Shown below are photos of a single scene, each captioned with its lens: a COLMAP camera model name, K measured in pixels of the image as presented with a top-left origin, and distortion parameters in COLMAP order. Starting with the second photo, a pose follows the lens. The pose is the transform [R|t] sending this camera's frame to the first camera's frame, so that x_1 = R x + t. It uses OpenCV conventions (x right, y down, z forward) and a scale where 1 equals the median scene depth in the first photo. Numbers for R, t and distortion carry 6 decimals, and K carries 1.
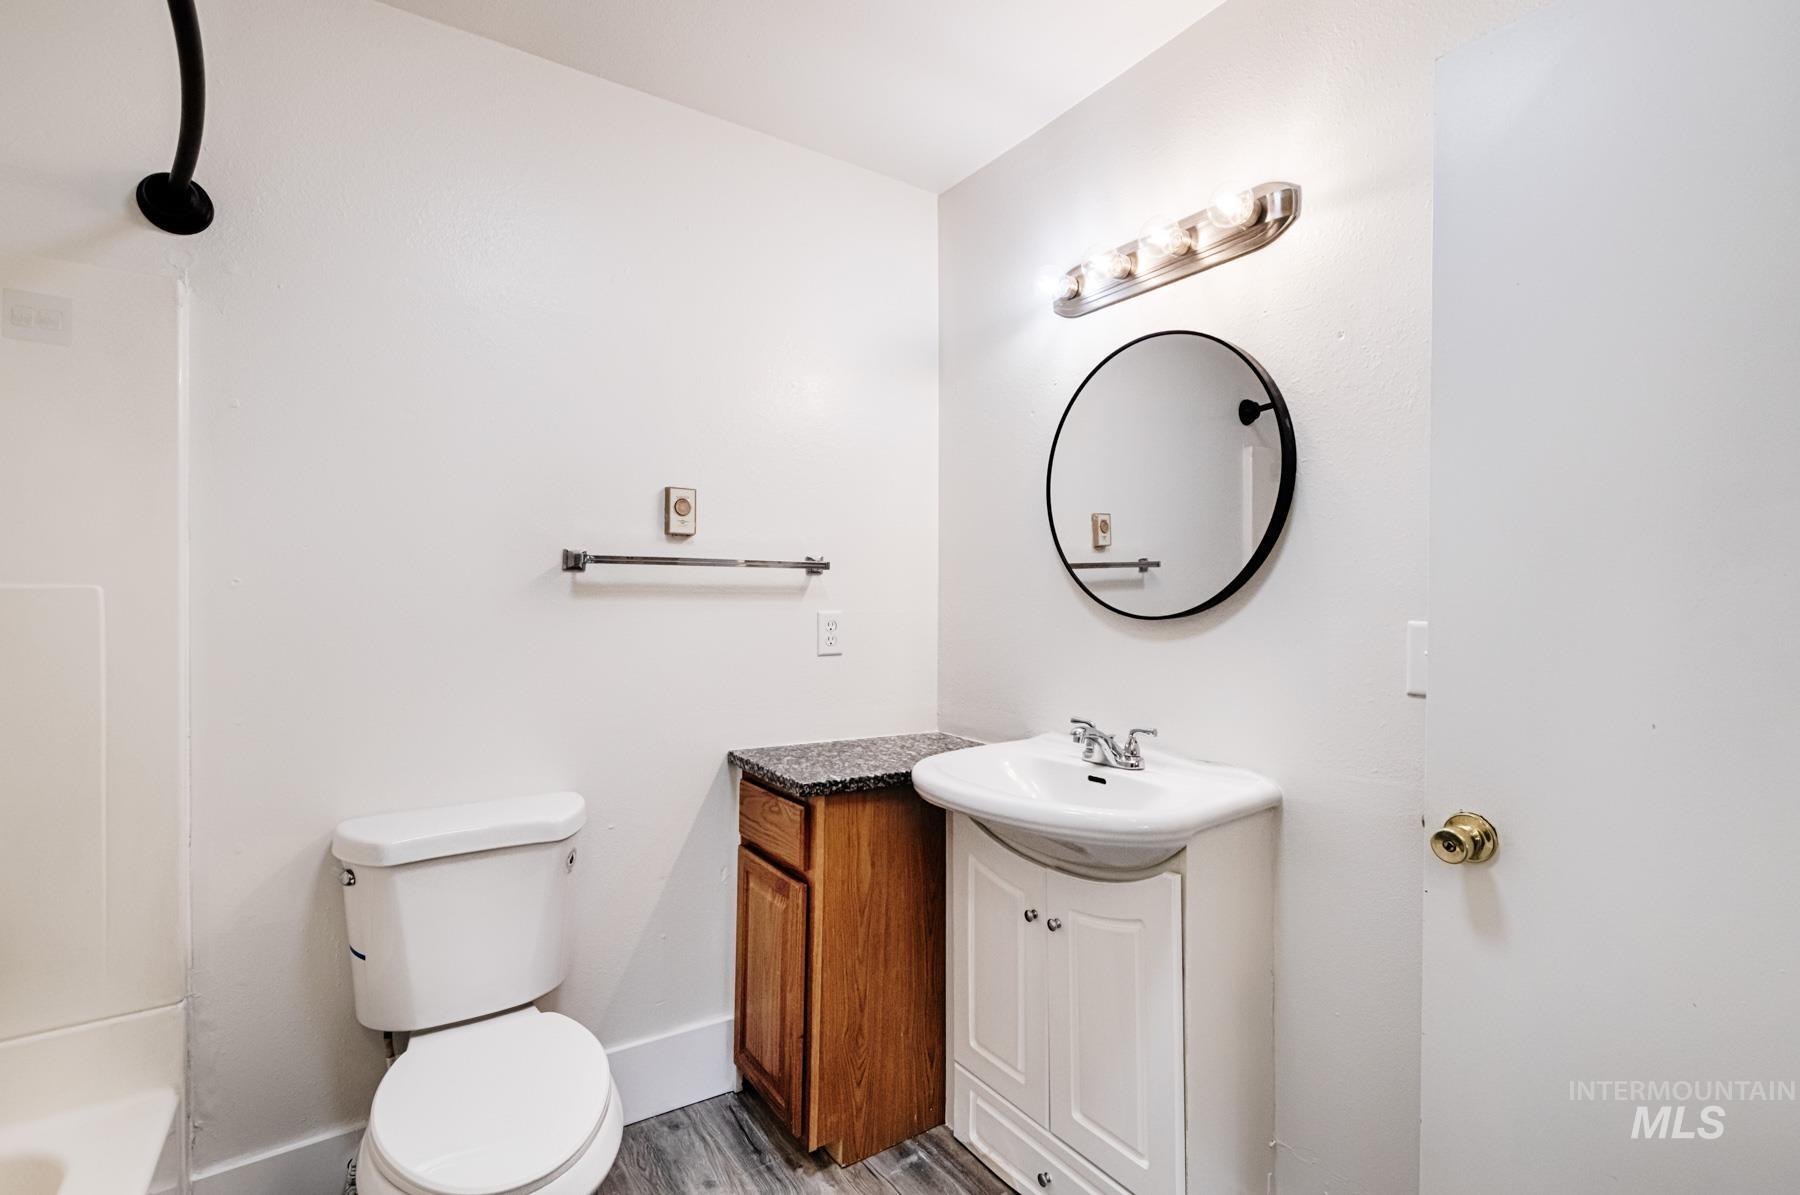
lens RADIAL K [[793.3, 0, 842.3], [0, 793.3, 593.9], [0, 0, 1]] dist [-0.001998, -0.000221]
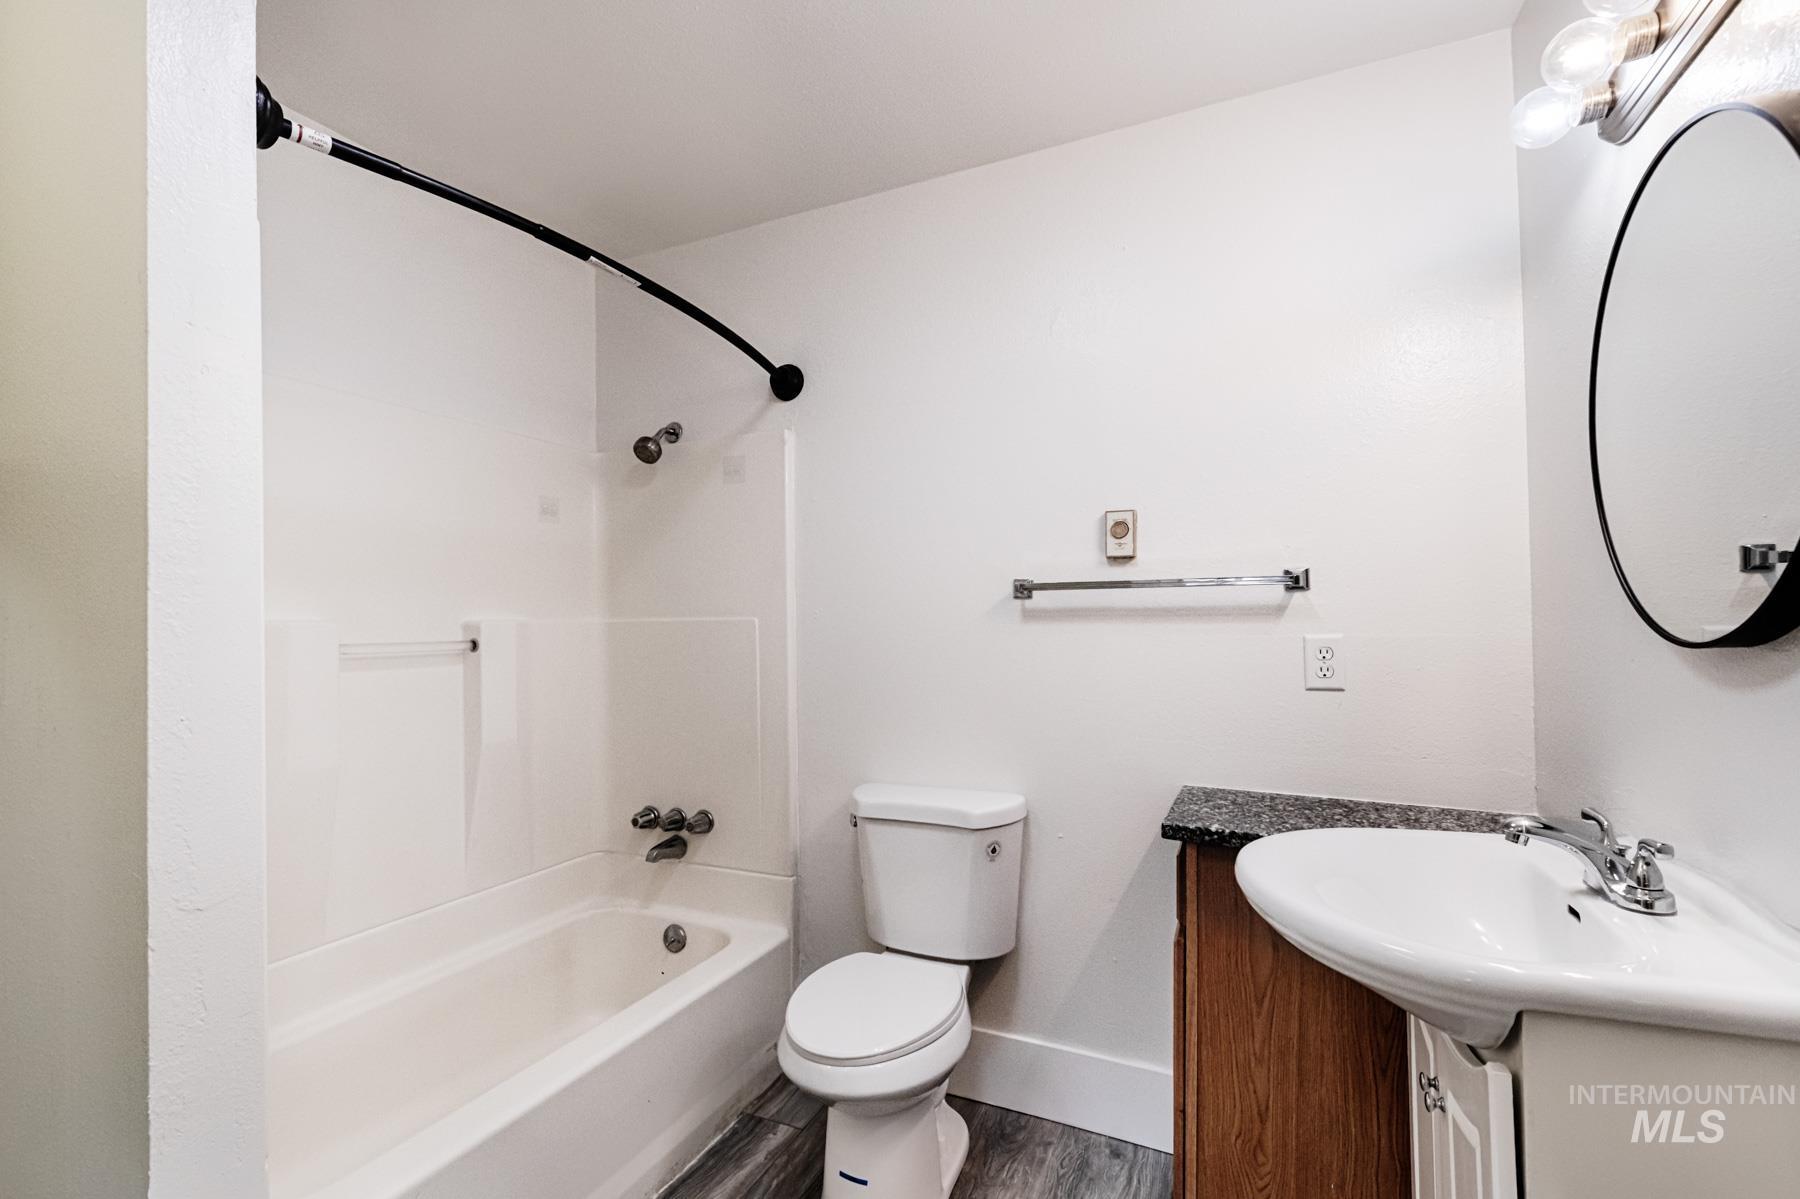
lens RADIAL K [[811.7, 0, 855.6], [0, 811.7, 606.7], [0, 0, 1]] dist [0.001180, 0.000129]
pose [[0.529524, -0.026645, -0.847876, 0.510590], [0.013339, 0.999645, -0.023084, 0.006511], [0.848190, 0.000914, 0.529692, 0.189932]]
